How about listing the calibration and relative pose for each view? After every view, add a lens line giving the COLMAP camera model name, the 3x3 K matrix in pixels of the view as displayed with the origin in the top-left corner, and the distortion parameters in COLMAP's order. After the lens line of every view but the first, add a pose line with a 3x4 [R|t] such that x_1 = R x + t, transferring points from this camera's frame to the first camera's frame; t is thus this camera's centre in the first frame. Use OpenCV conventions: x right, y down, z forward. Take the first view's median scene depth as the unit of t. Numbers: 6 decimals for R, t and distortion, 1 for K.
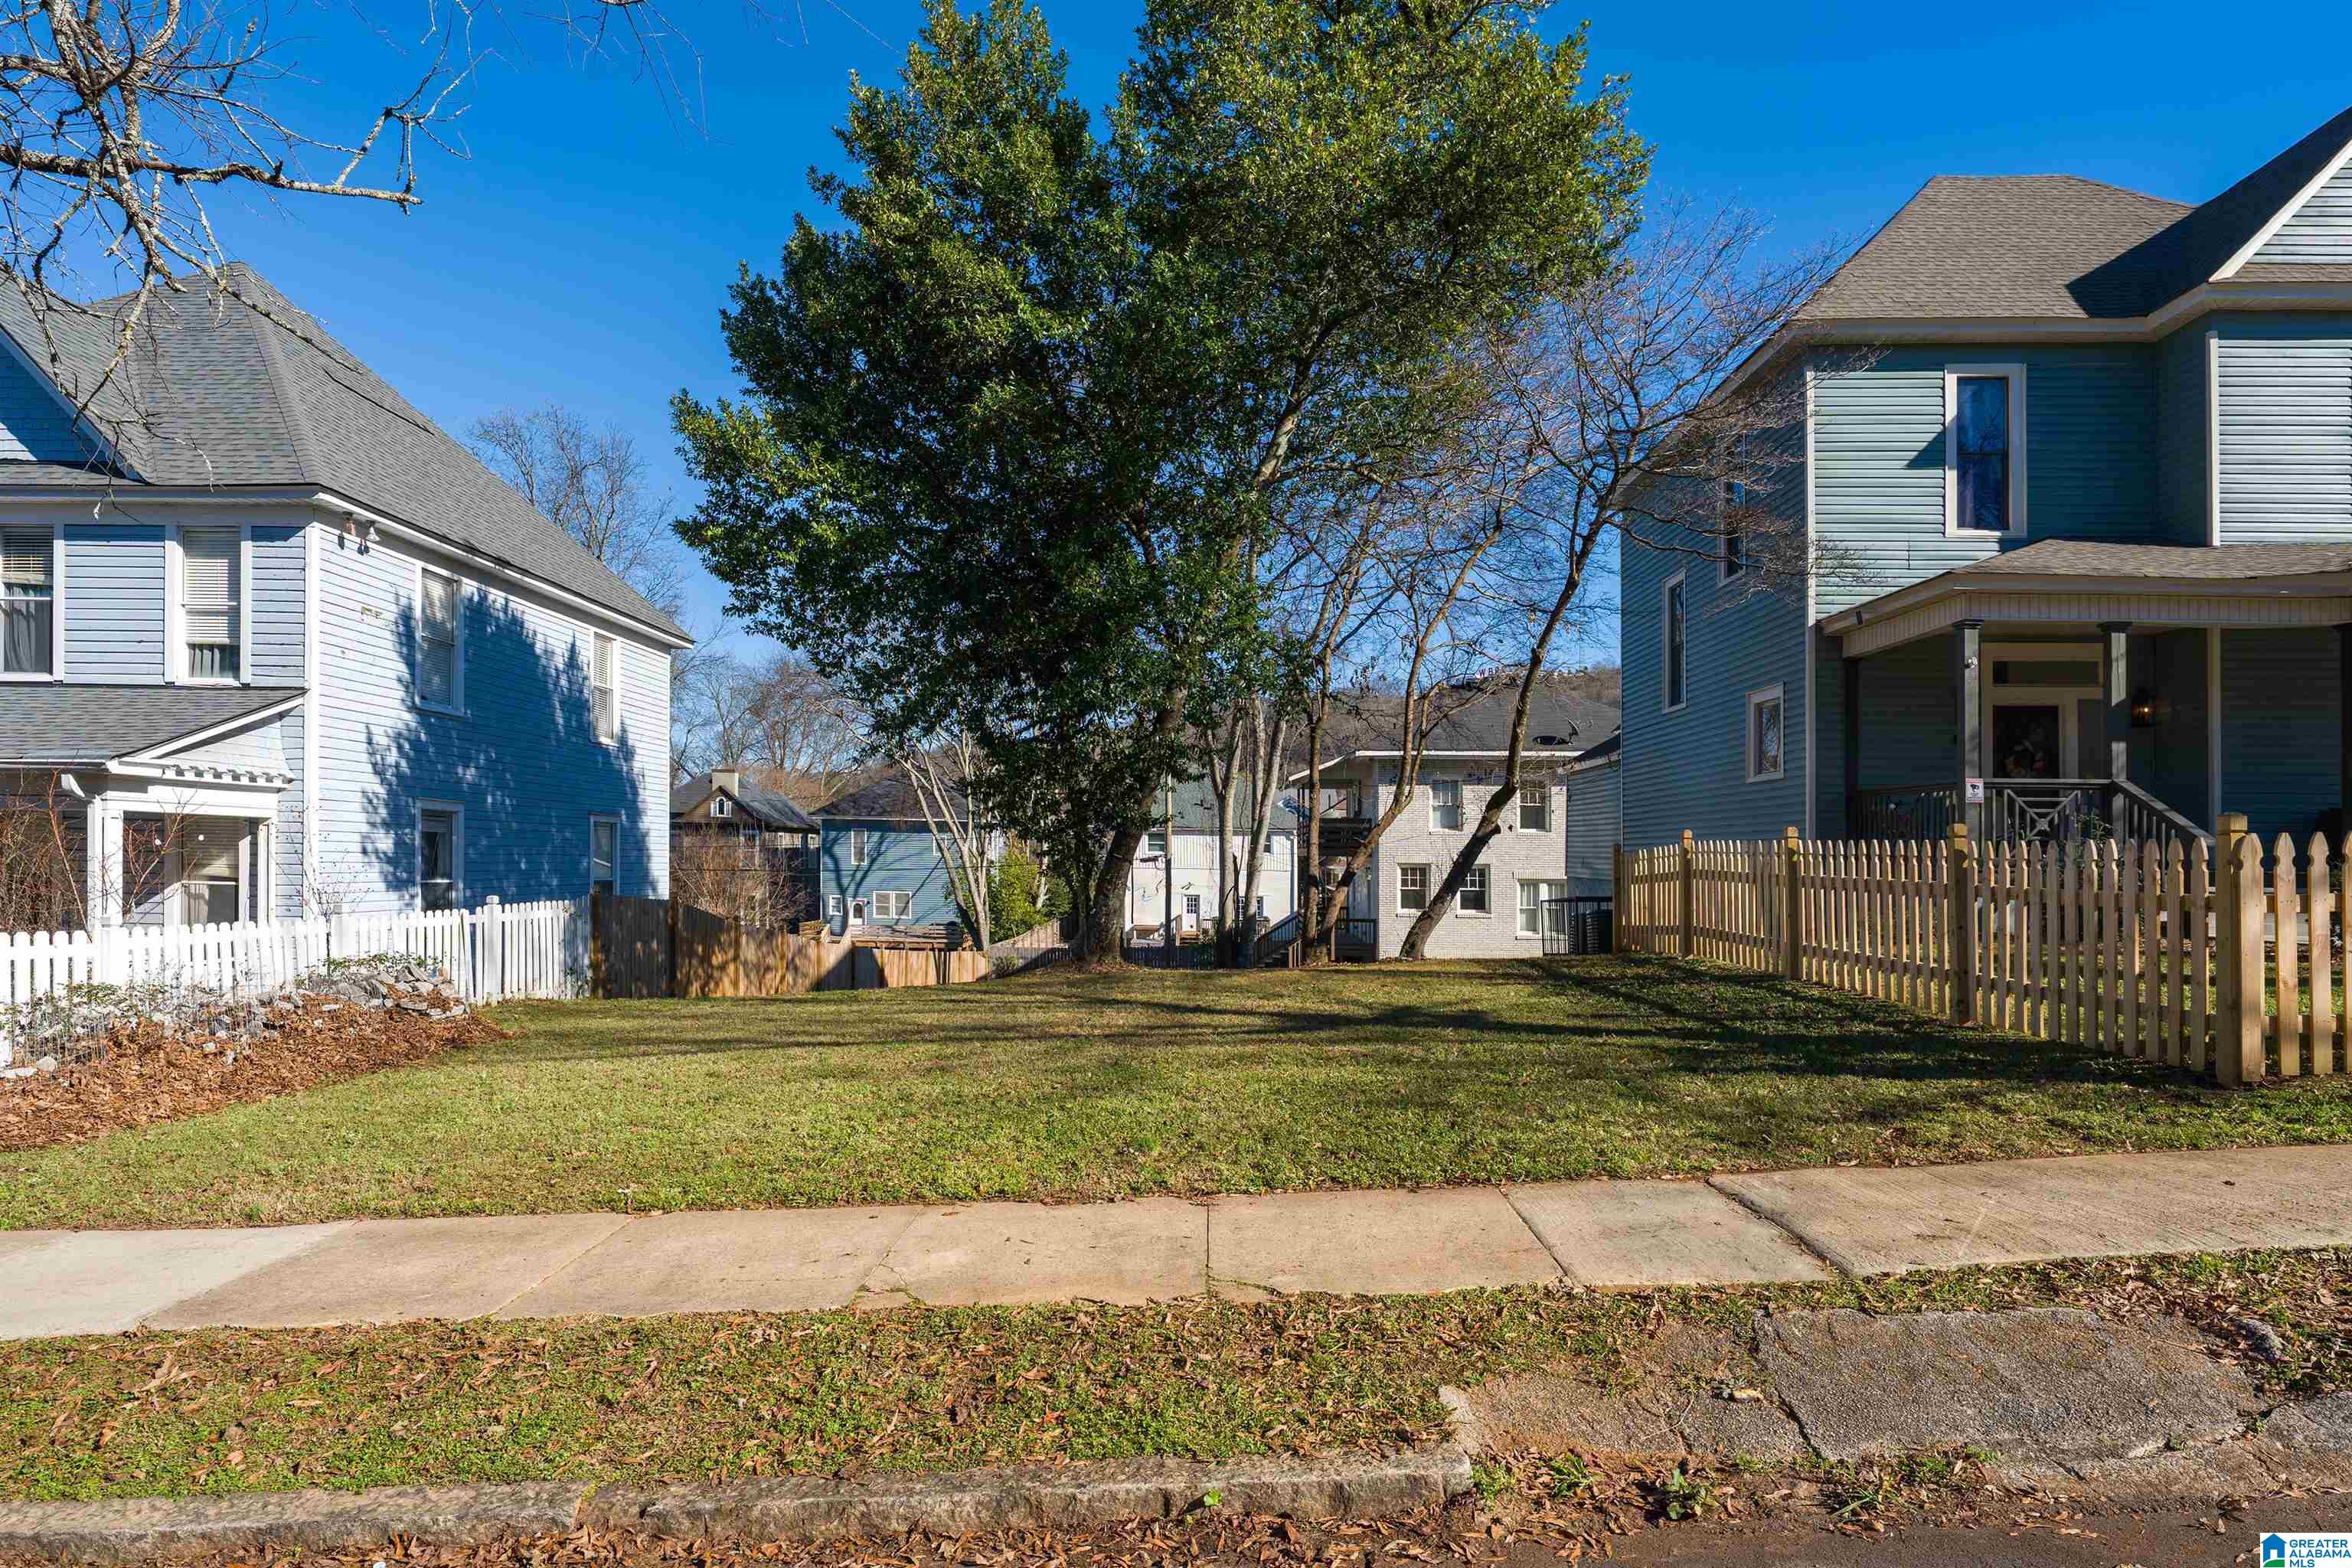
lens RADIAL K [[1261.2, 0, 1176.4], [0, 1261.2, 840.8], [0, 0, 1]] dist [0.005447, 0.002044]
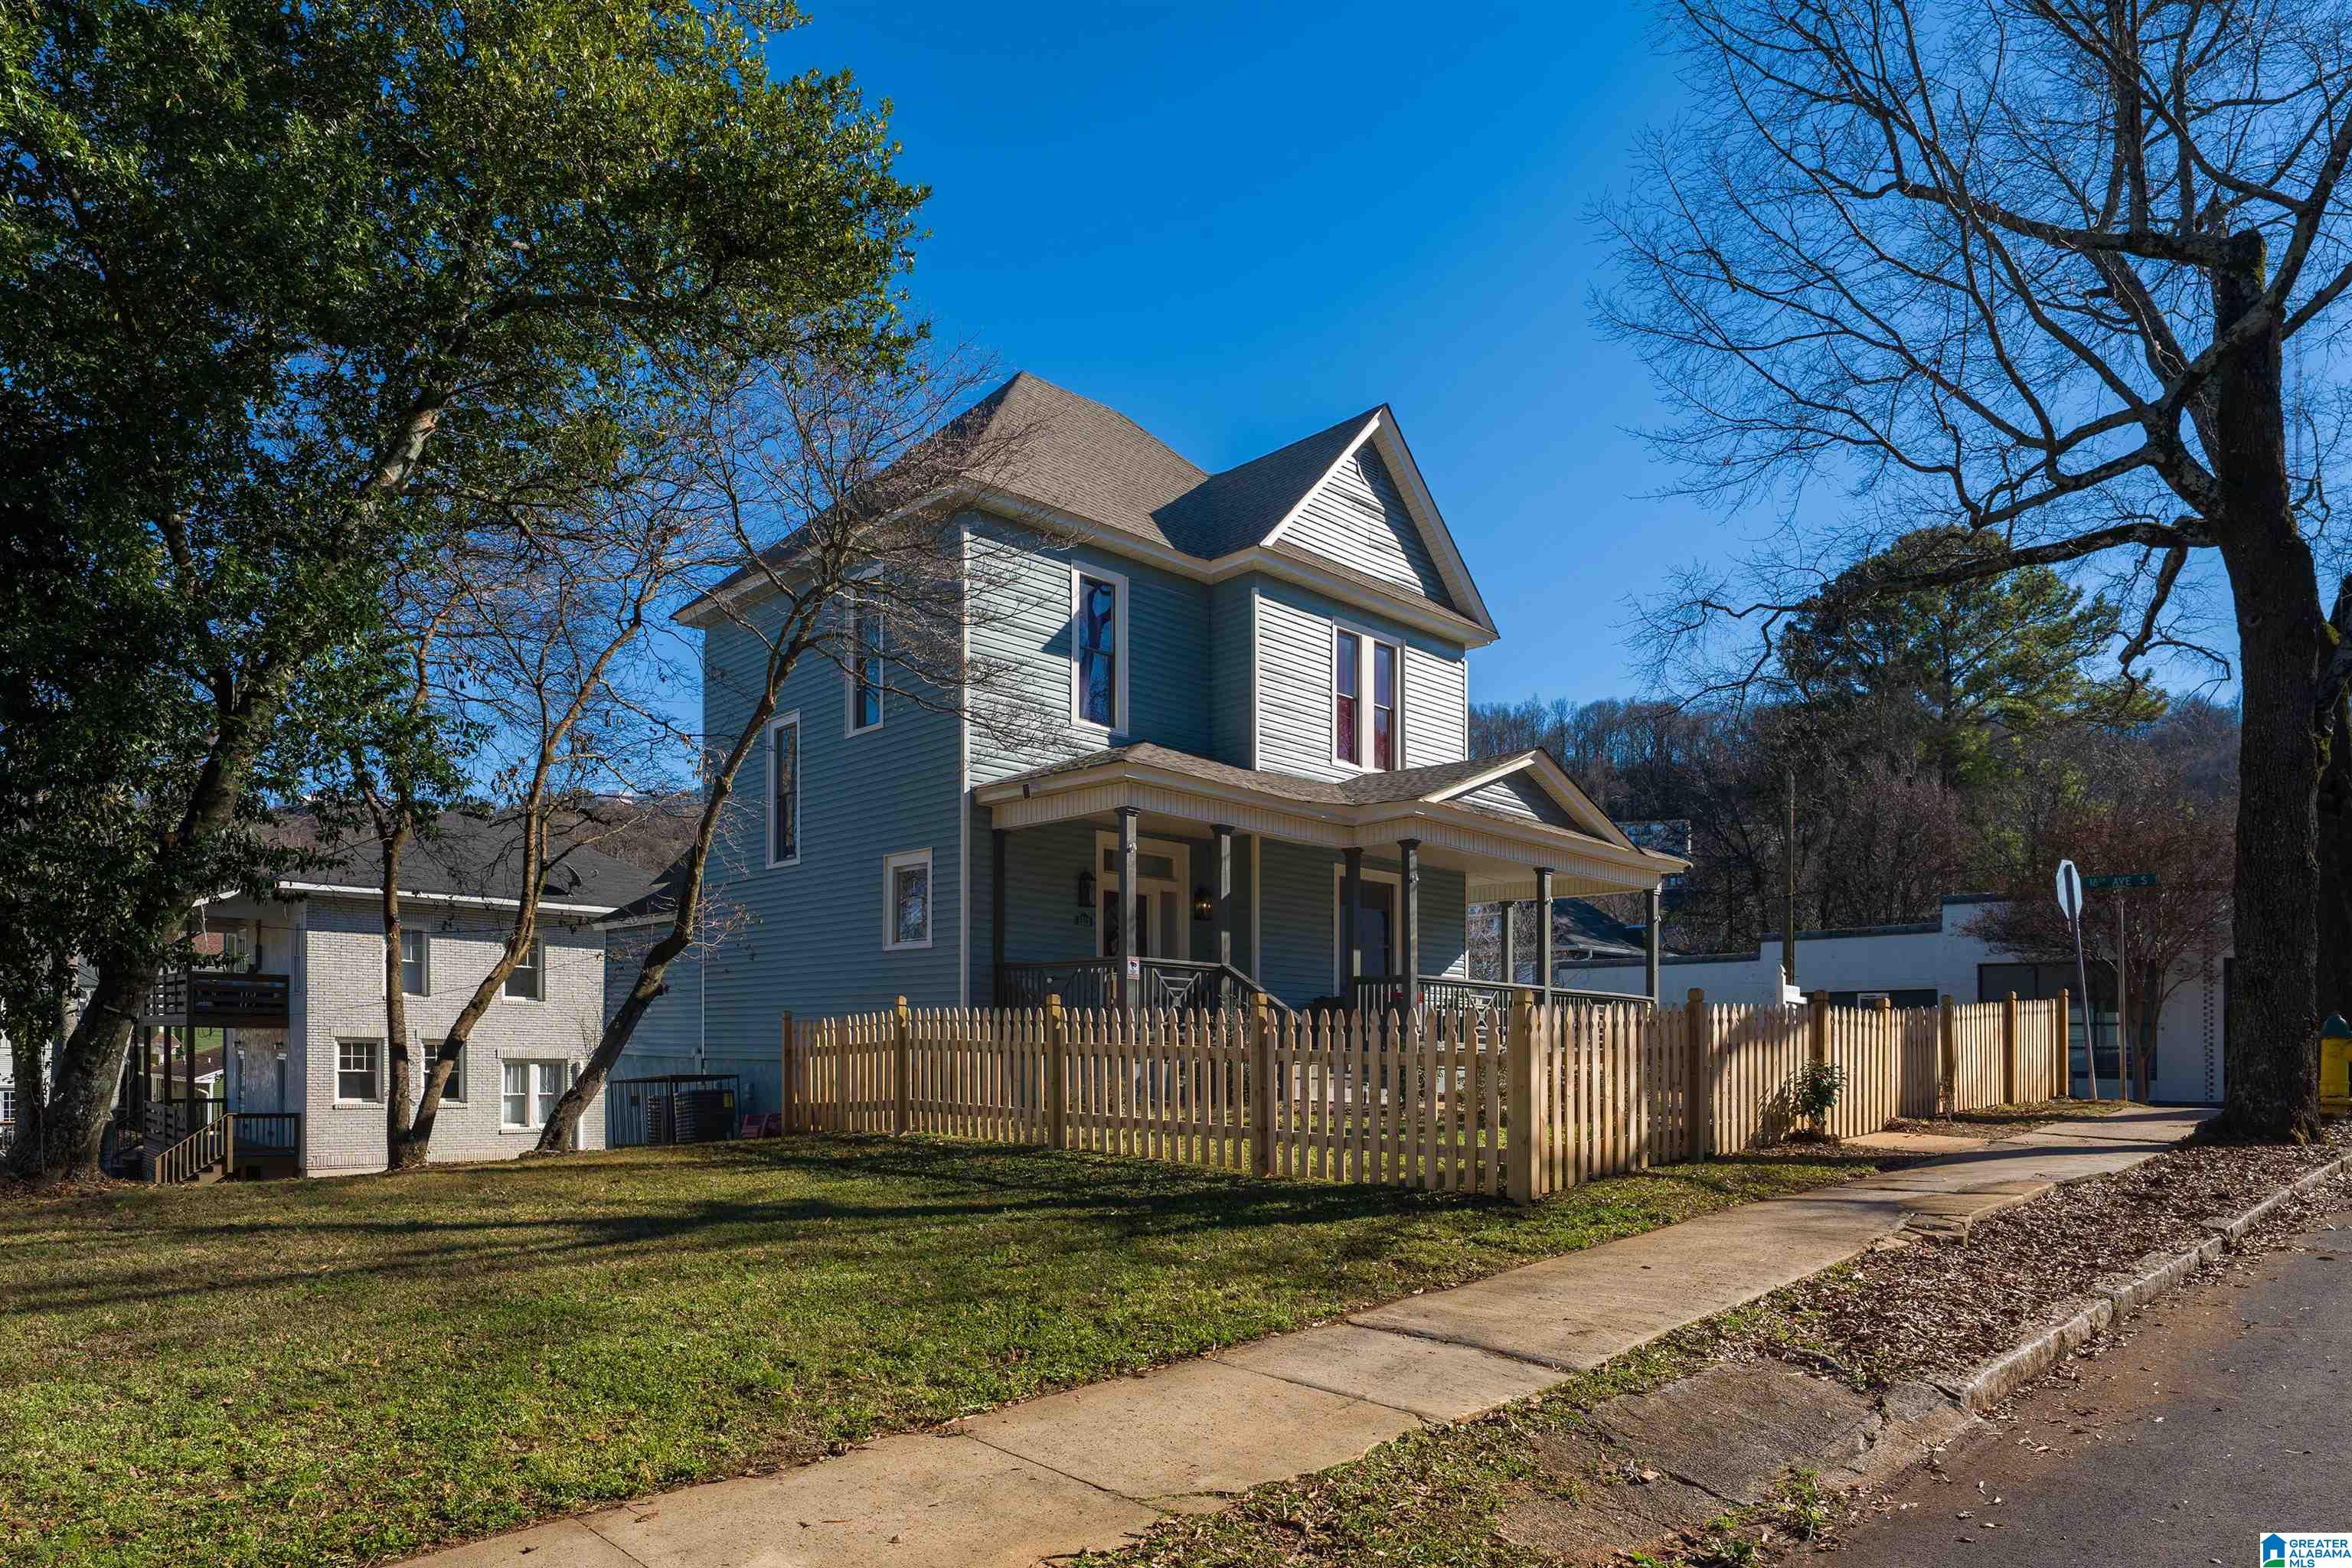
lens RADIAL K [[1459.8, 0, 1175.4], [0, 1459.8, 1025.9], [0, 0, 1]] dist [0.000209, 0.000809]
pose [[0.704101, 0.018308, 0.709863, -0.211433], [-0.020262, 0.999779, -0.005689, 0.014978], [-0.709810, -0.010378, 0.704316, 0.106801]]
